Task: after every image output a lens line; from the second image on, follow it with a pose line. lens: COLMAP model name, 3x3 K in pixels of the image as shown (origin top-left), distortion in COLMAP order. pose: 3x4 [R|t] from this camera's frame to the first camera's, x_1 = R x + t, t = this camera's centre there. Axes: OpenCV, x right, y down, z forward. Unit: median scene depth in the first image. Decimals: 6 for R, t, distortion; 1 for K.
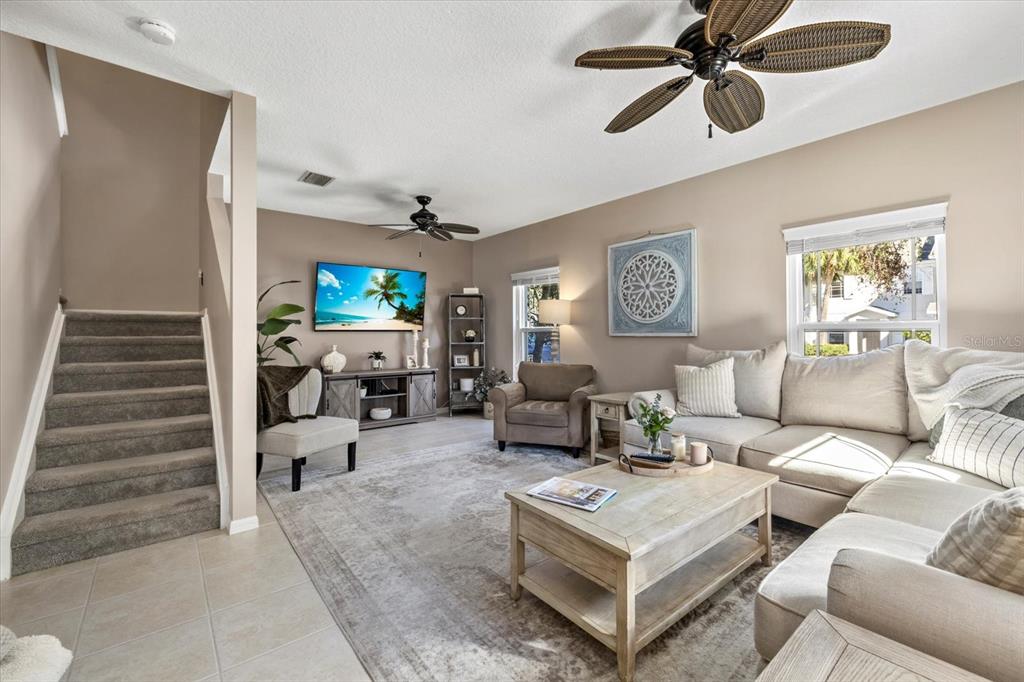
lens RADIAL K [[433.6, 0, 514.4], [0, 433.6, 329.5], [0, 0, 1]] dist [0.000701, 0.000416]
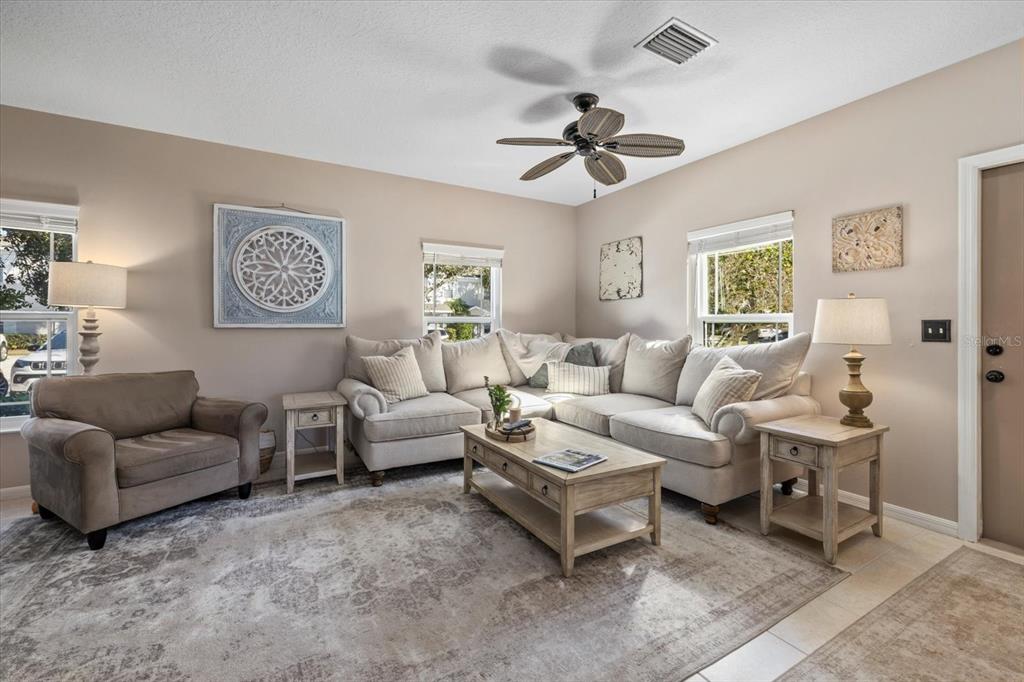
lens RADIAL K [[434.3, 0, 515.3], [0, 434.3, 327.4], [0, 0, 1]] dist [0.001150, 0.000278]
pose [[0.159157, -0.002548, 0.987250, -0.479171], [-0.011309, 0.999926, 0.004404, 0.006293], [-0.987189, -0.011866, 0.159116, 0.438170]]
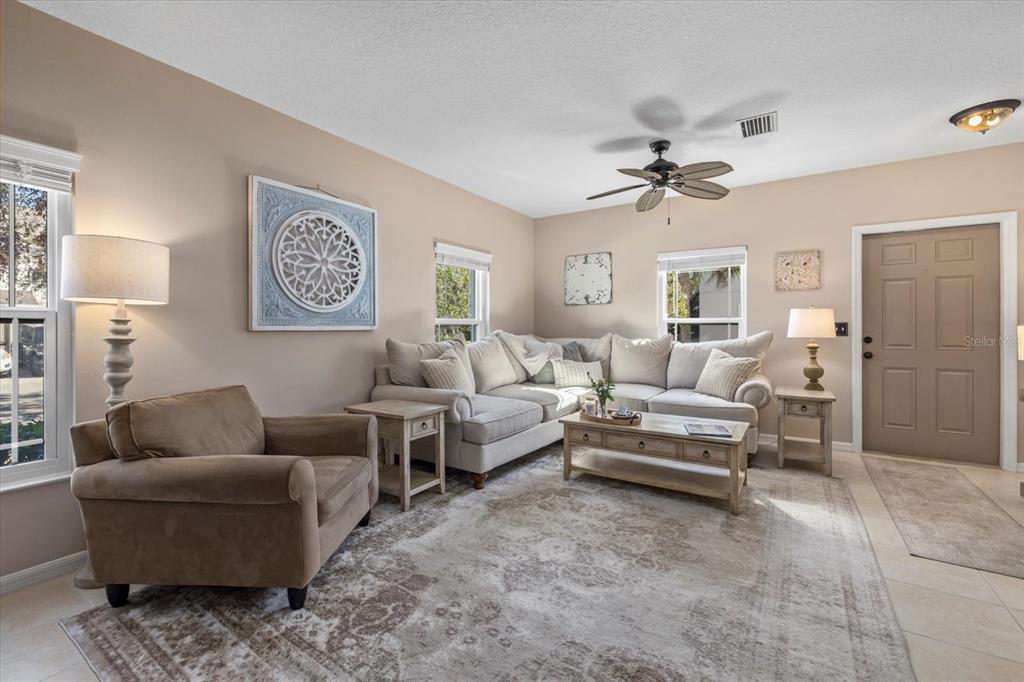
lens RADIAL K [[433.6, 0, 514.4], [0, 433.6, 329.5], [0, 0, 1]] dist [0.000701, 0.000416]
pose [[-0.308430, -0.002238, 0.951245, -0.503701], [-0.006212, 0.999981, 0.000339, 0.012468], [-0.951227, -0.005805, -0.308437, 0.961850]]
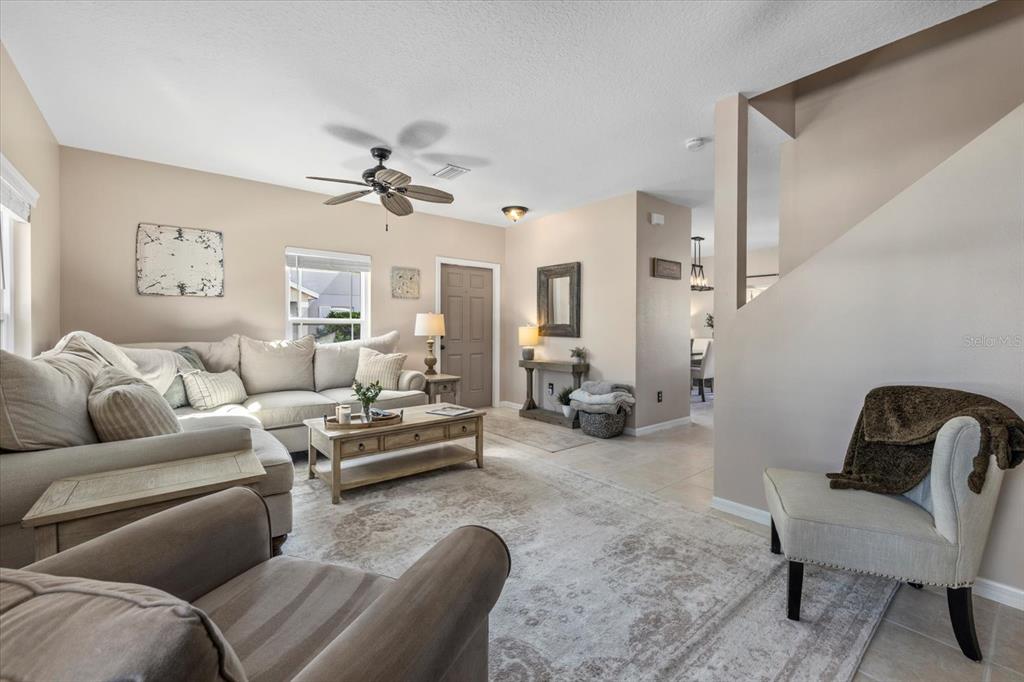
lens RADIAL K [[433.6, 0, 514.4], [0, 433.6, 329.5], [0, 0, 1]] dist [0.000701, 0.000416]
pose [[-0.999991, 0.000460, 0.004238, -0.068365], [0.000439, 0.999988, -0.004868, 0.015358], [-0.004240, -0.004866, -0.999979, 1.304687]]
